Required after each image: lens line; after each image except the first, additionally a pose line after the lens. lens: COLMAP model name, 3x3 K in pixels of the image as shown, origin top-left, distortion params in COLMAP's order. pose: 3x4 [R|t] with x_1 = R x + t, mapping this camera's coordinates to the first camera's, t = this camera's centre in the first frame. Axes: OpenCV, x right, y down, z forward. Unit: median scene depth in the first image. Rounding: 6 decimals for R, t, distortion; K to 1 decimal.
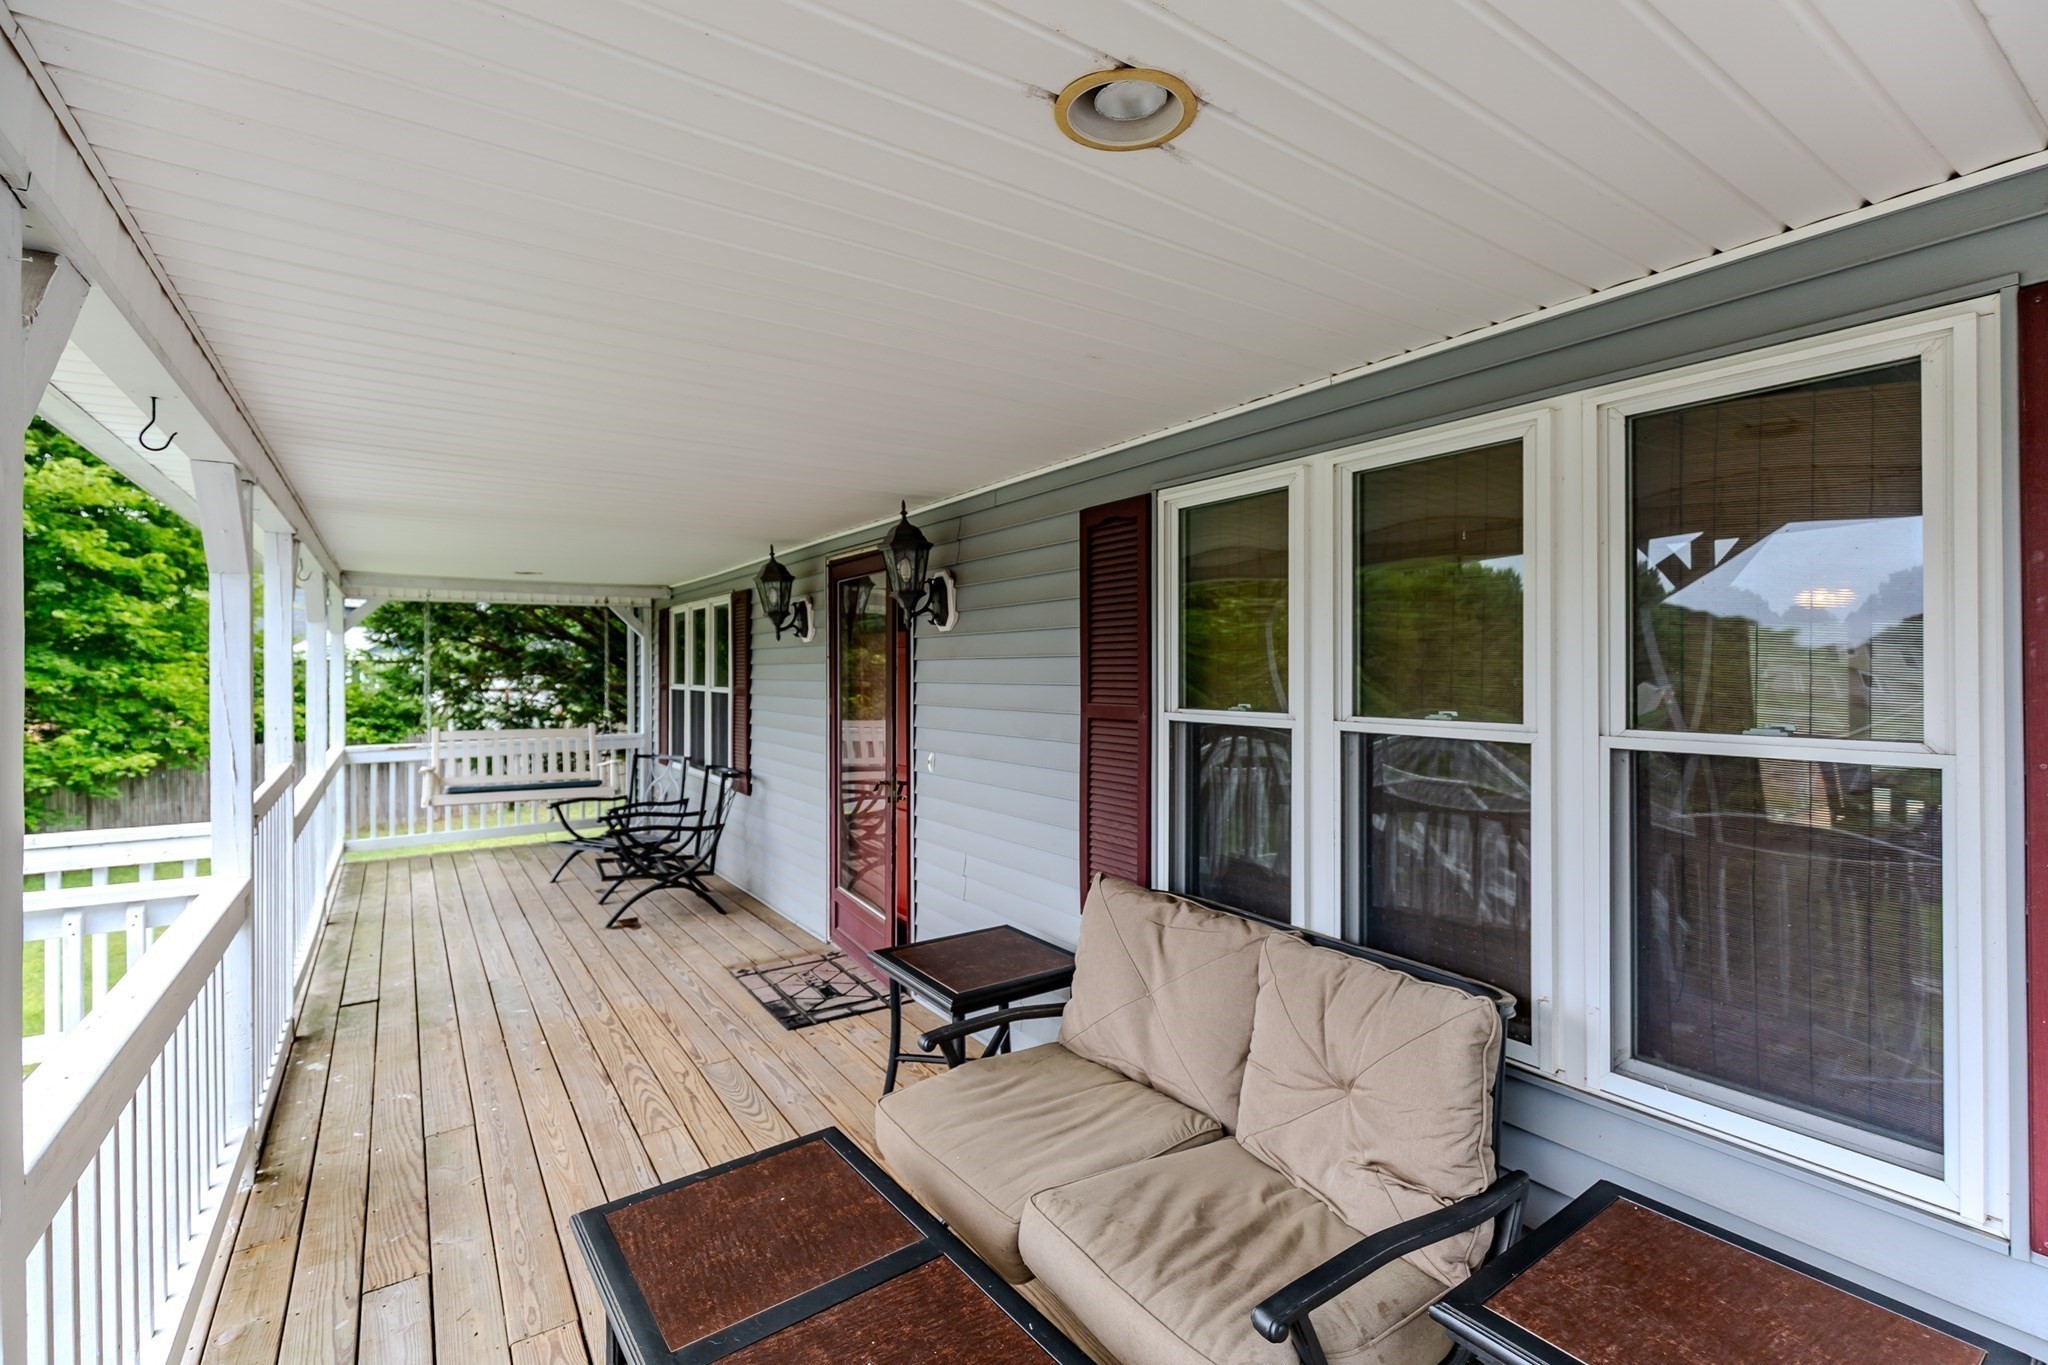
lens RADIAL K [[915.3, 0, 1036.2], [0, 915.3, 676.9], [0, 0, 1]] dist [0.002369, -0.000288]
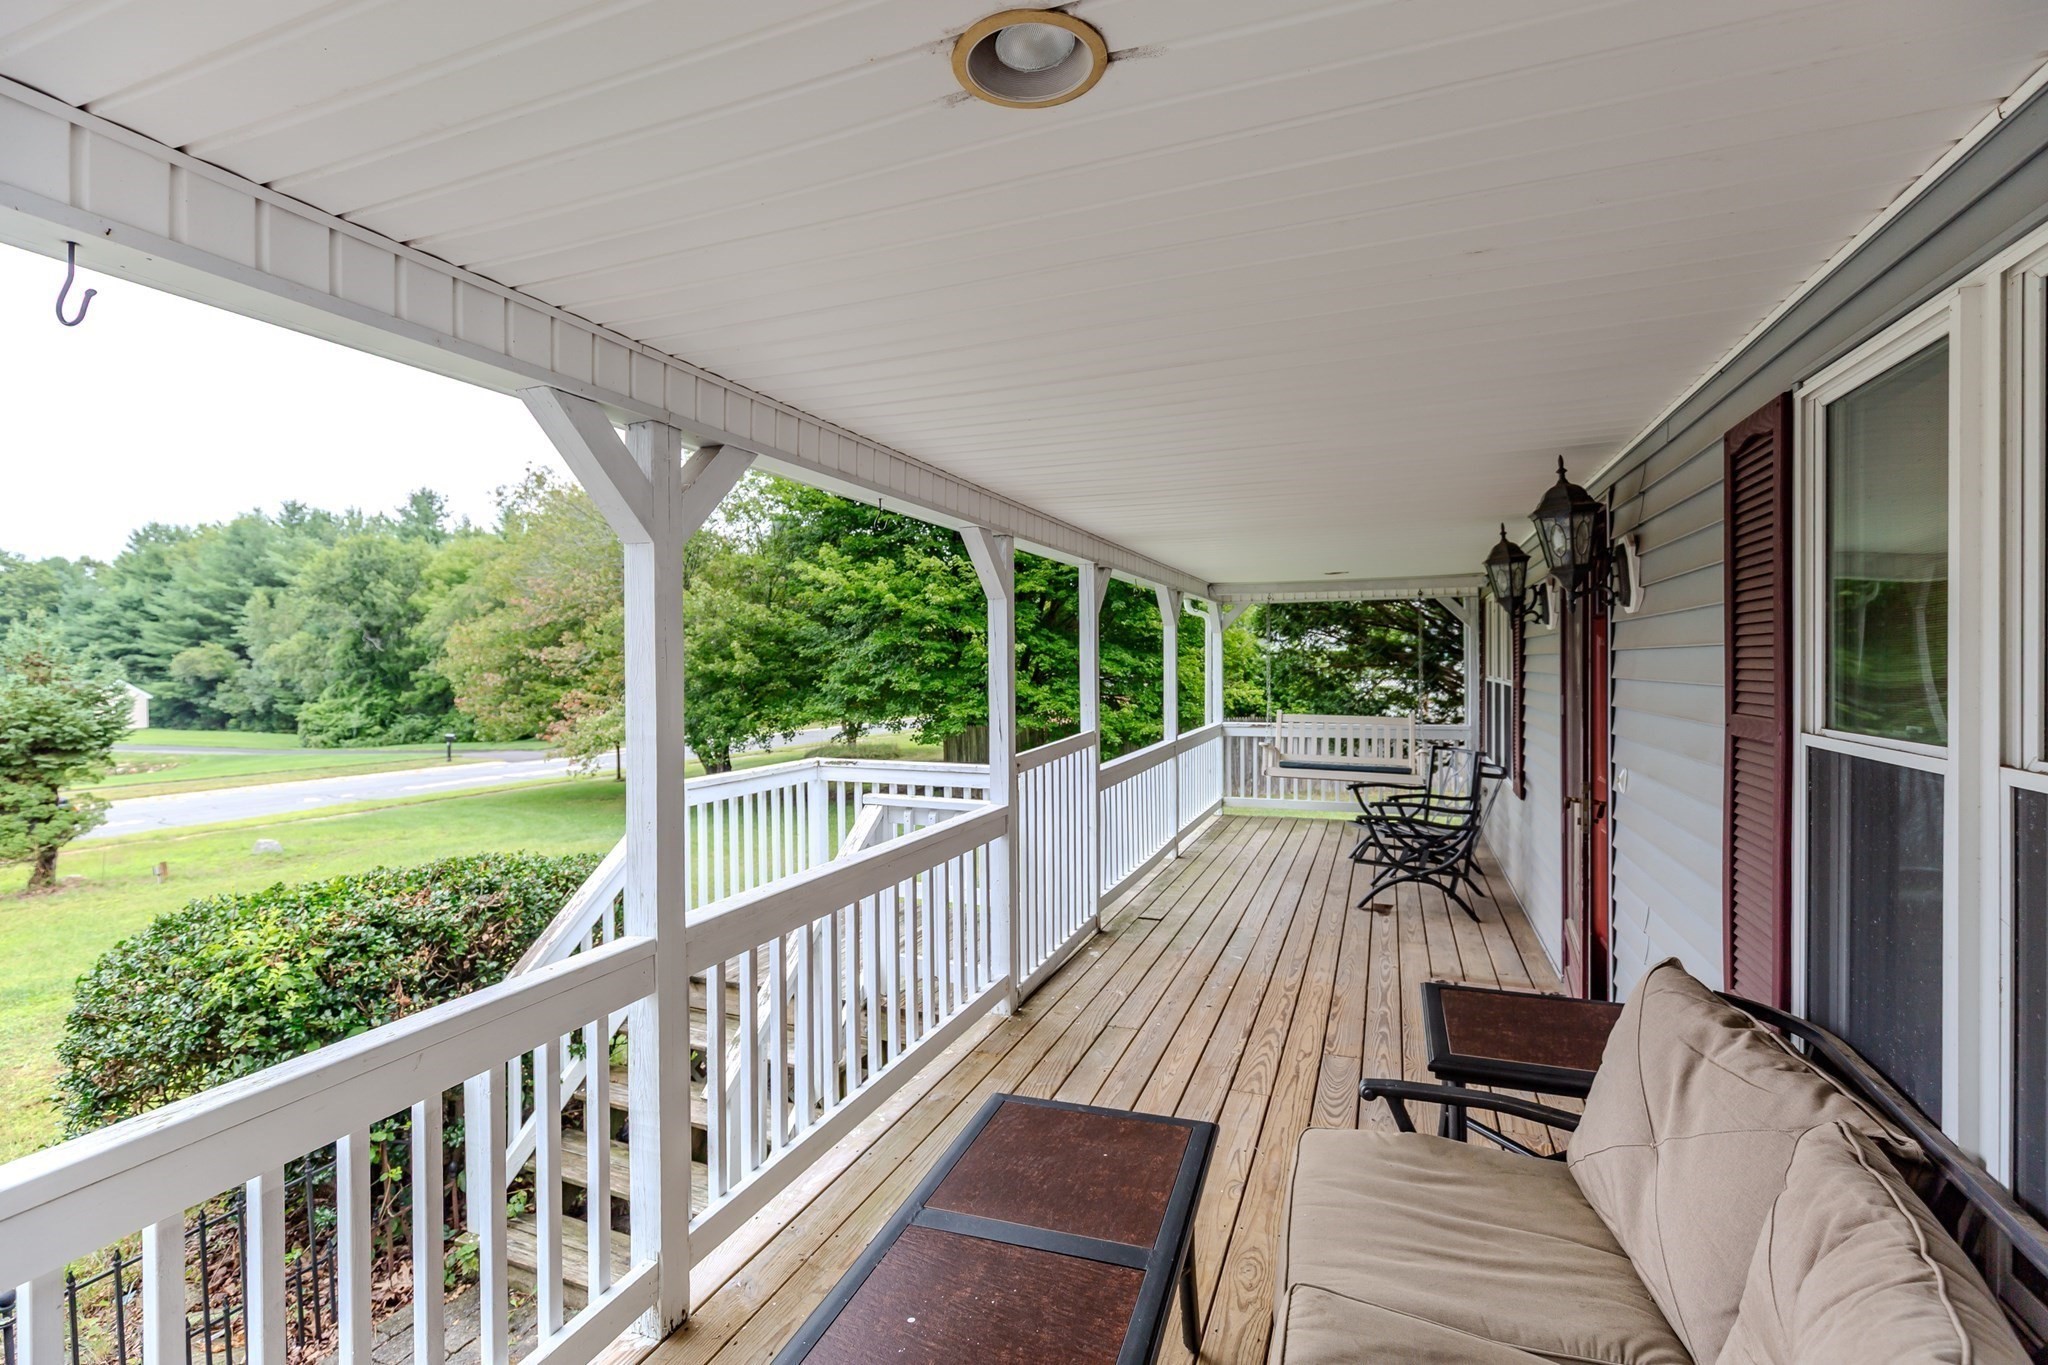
lens RADIAL K [[915.3, 0, 1037.6], [0, 915.3, 672.1], [0, 0, 1]] dist [0.002369, -0.000288]
pose [[0.564821, 0.009028, -0.825164, 0.261854], [-0.003420, 0.999957, 0.008600, -0.005036], [0.825206, -0.002035, 0.564828, 0.148855]]
